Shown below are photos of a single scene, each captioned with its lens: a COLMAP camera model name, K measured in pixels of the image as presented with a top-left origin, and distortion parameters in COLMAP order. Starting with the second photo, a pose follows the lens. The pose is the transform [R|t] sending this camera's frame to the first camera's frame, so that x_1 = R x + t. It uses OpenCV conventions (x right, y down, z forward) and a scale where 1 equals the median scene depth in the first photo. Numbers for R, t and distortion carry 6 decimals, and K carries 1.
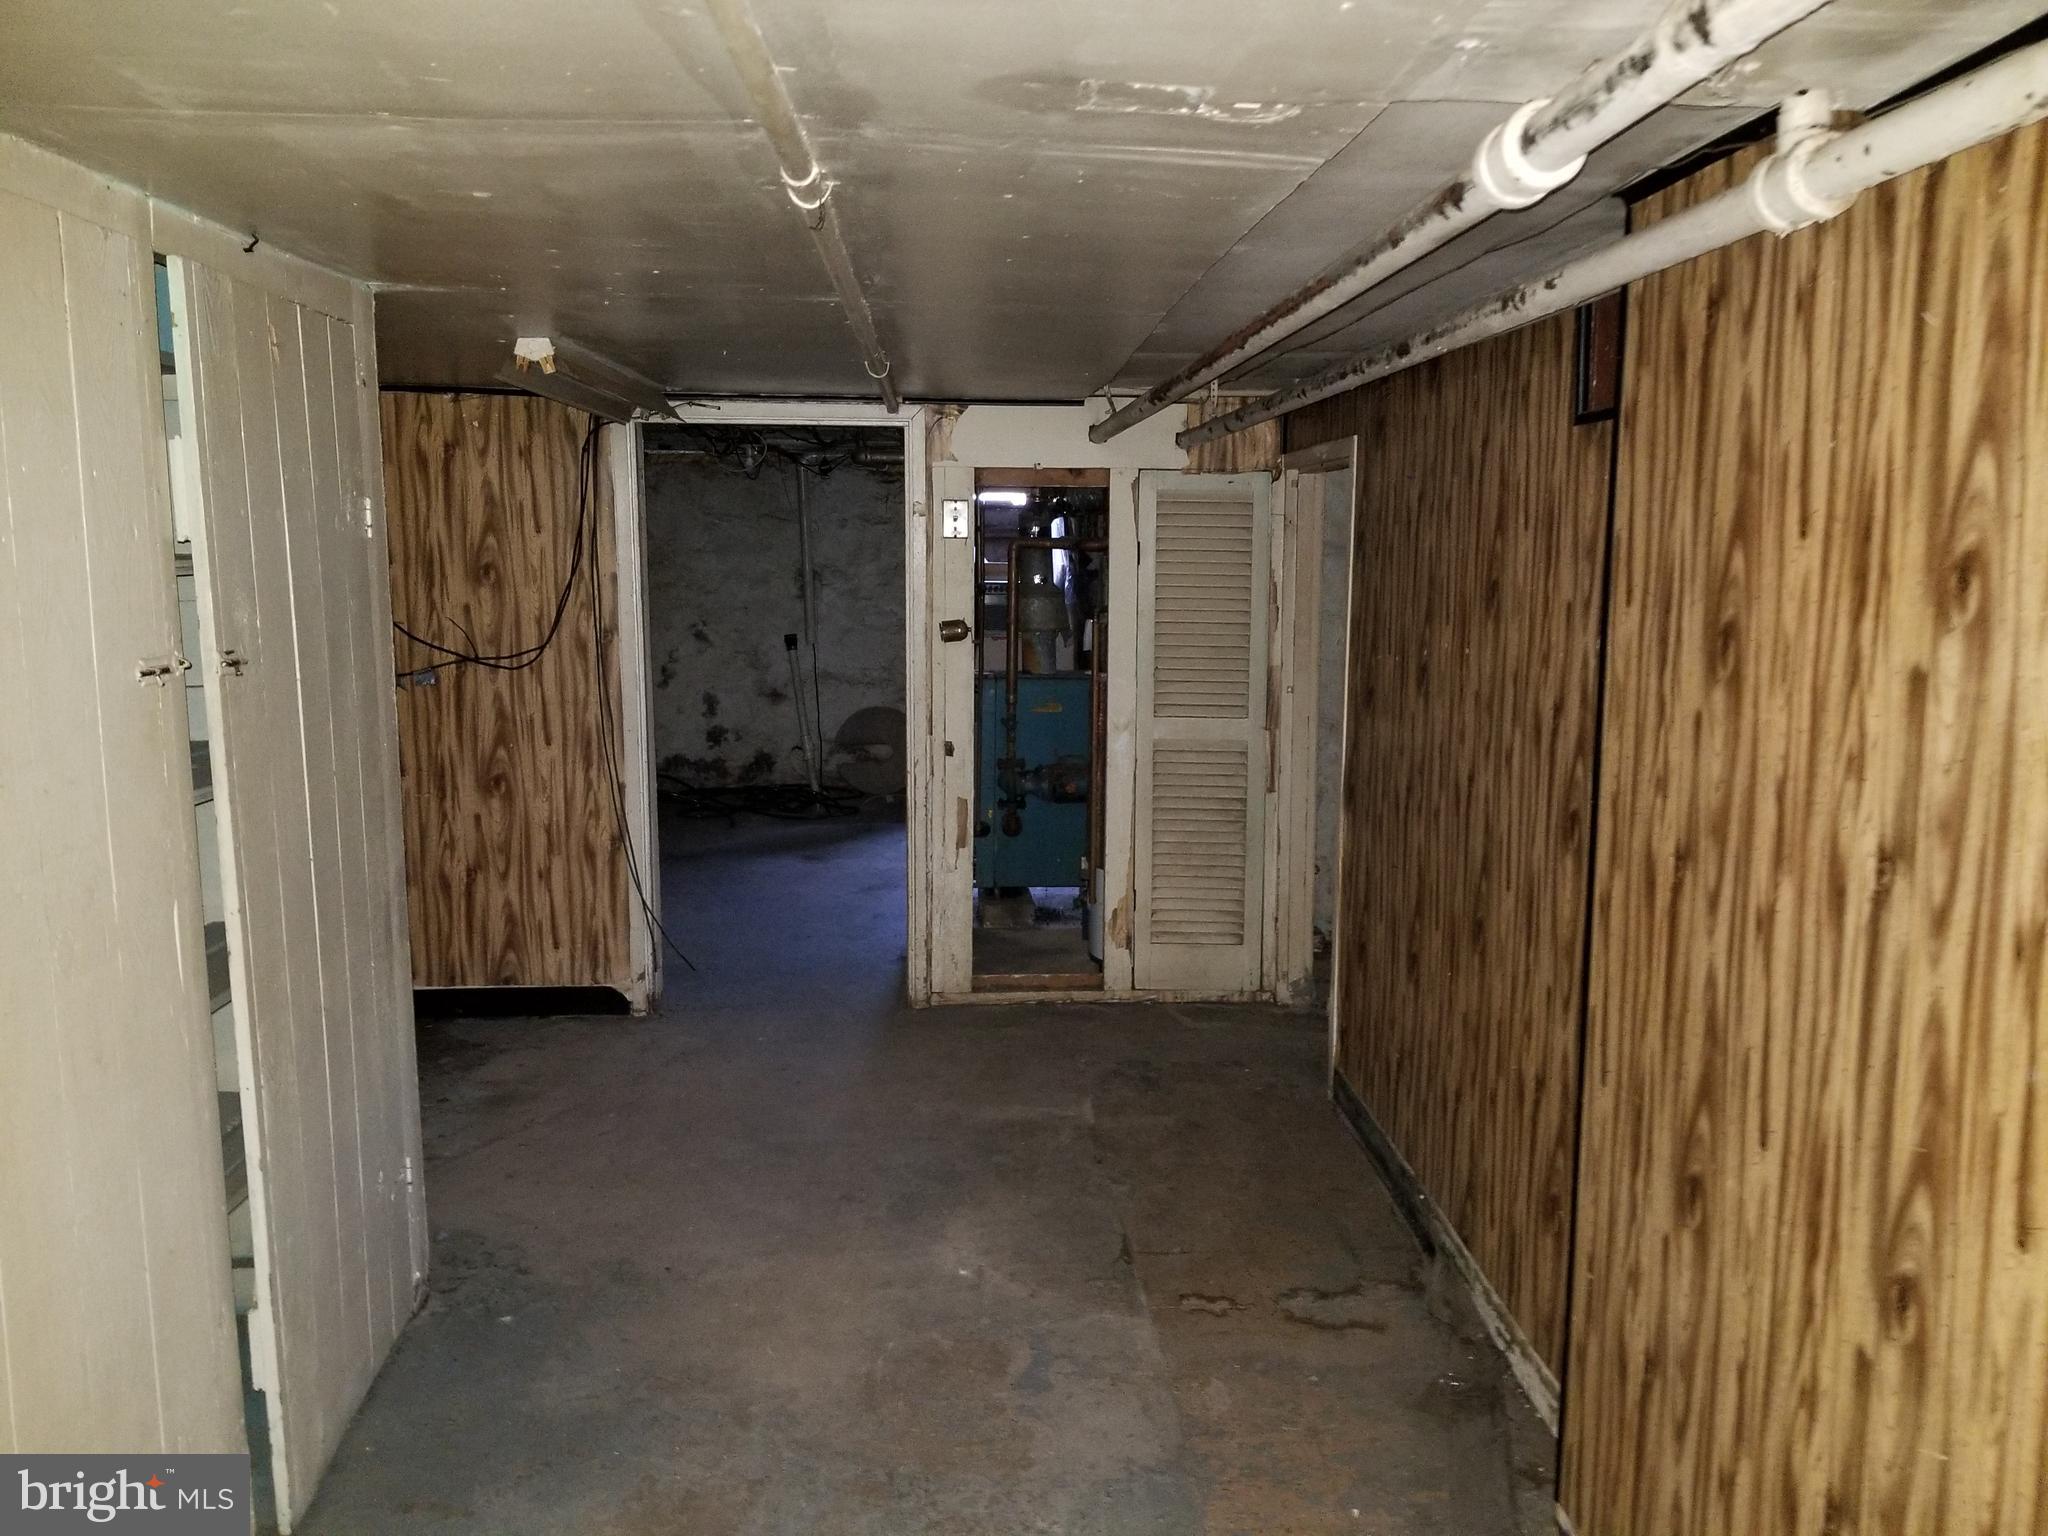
lens RADIAL K [[1578.8, 0, 1024.7], [0, 1578.8, 782.2], [0, 0, 1]] dist [0.102396, -0.196594]
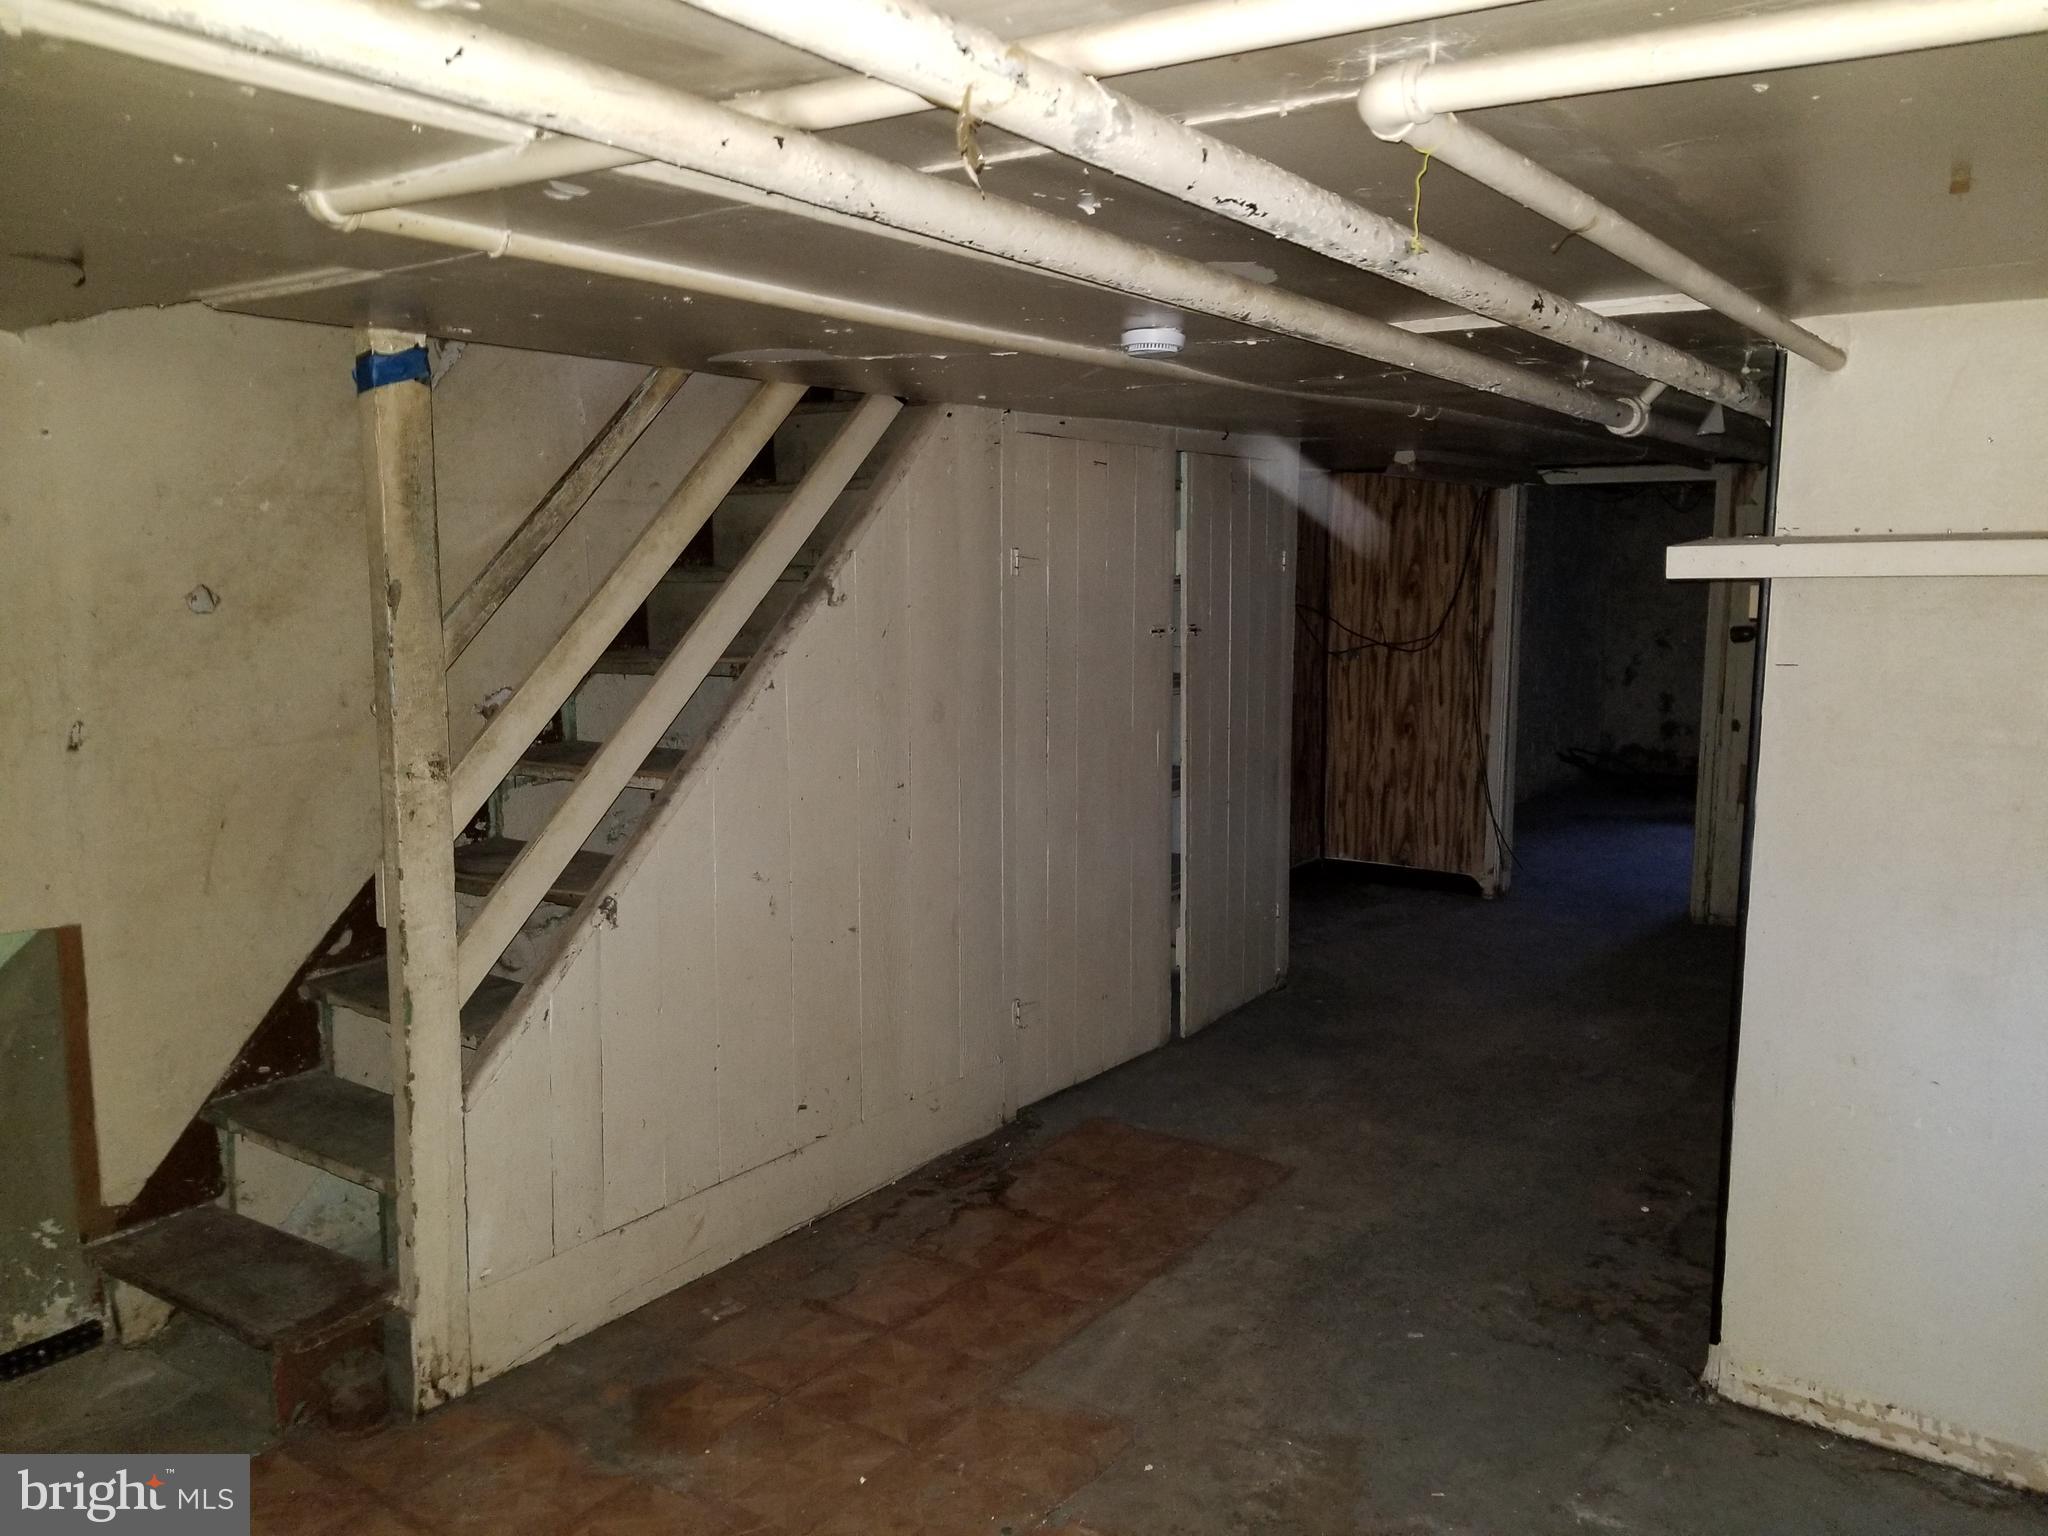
lens RADIAL K [[1578.8, 0, 1024.7], [0, 1578.8, 782.2], [0, 0, 1]] dist [0.102396, -0.196594]
pose [[0.779309, 0.086426, -0.620651, 0.320397], [-0.091922, 0.995496, 0.023203, 0.048856], [0.619861, 0.038969, 0.783744, -0.393649]]
